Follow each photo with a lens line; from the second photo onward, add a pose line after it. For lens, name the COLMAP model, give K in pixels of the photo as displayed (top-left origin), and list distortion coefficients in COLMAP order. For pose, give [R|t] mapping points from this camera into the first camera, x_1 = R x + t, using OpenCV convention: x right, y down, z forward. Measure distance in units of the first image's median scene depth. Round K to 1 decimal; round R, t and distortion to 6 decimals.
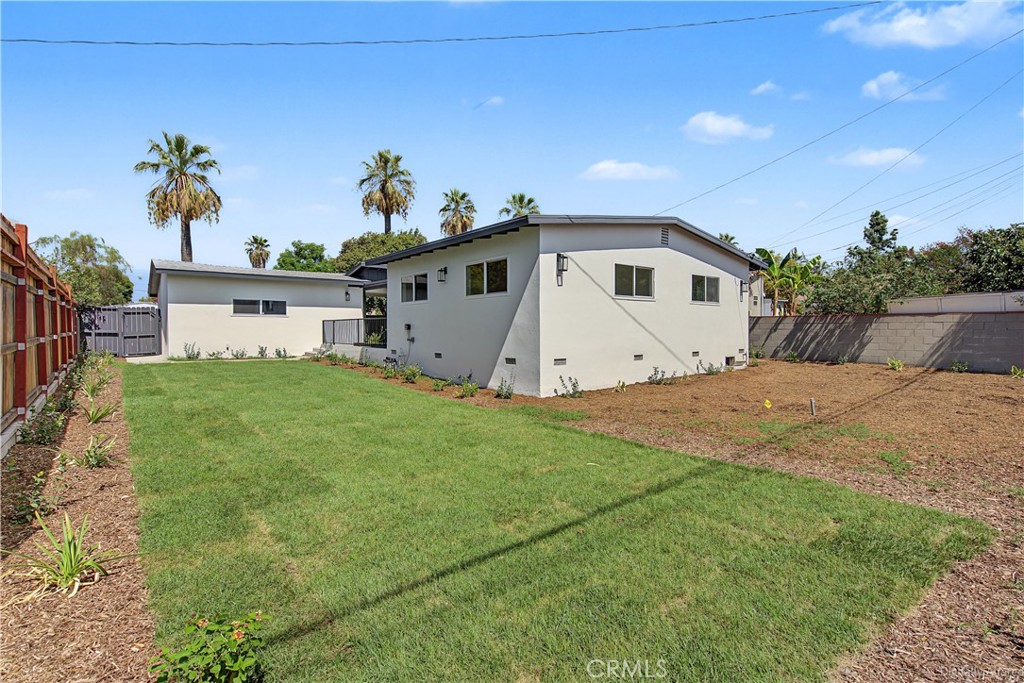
lens RADIAL K [[468.6, 0, 507.7], [0, 468.6, 338.2], [0, 0, 1]] dist [-0.005042, 0.001605]
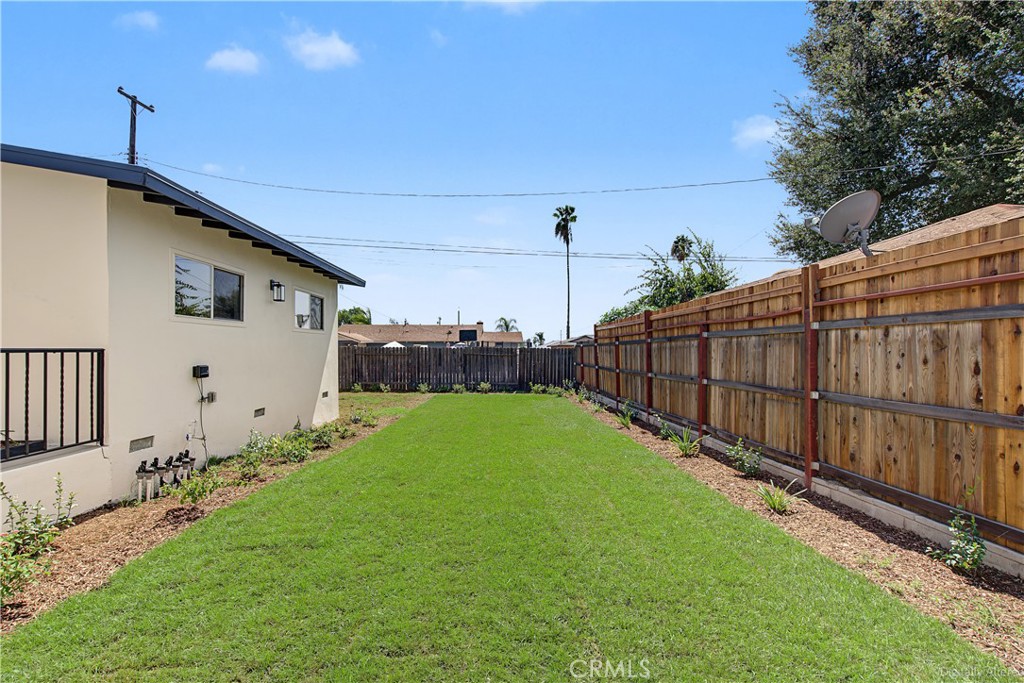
lens RADIAL K [[468.6, 0, 514.5], [0, 468.6, 345.3], [0, 0, 1]] dist [-0.005042, 0.001605]
pose [[-0.789693, 0.004254, 0.613488, -0.586309], [0.010943, 0.999915, 0.007153, -0.039866], [-0.613405, 0.012361, -0.789672, 0.927462]]
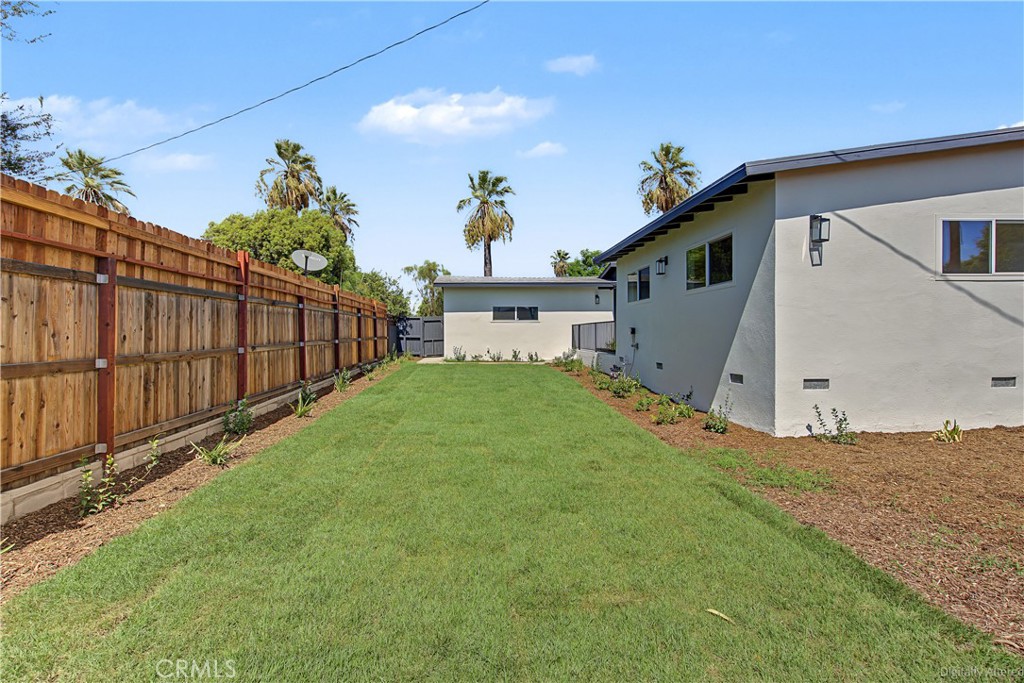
lens RADIAL K [[468.6, 0, 512.5], [0, 468.6, 341.0], [0, 0, 1]] dist [-0.005042, 0.001605]
pose [[0.819440, 0.003970, -0.573151, 0.078149], [-0.005144, 0.999987, -0.000428, -0.003276], [0.573142, 0.003299, 0.819450, 0.133261]]
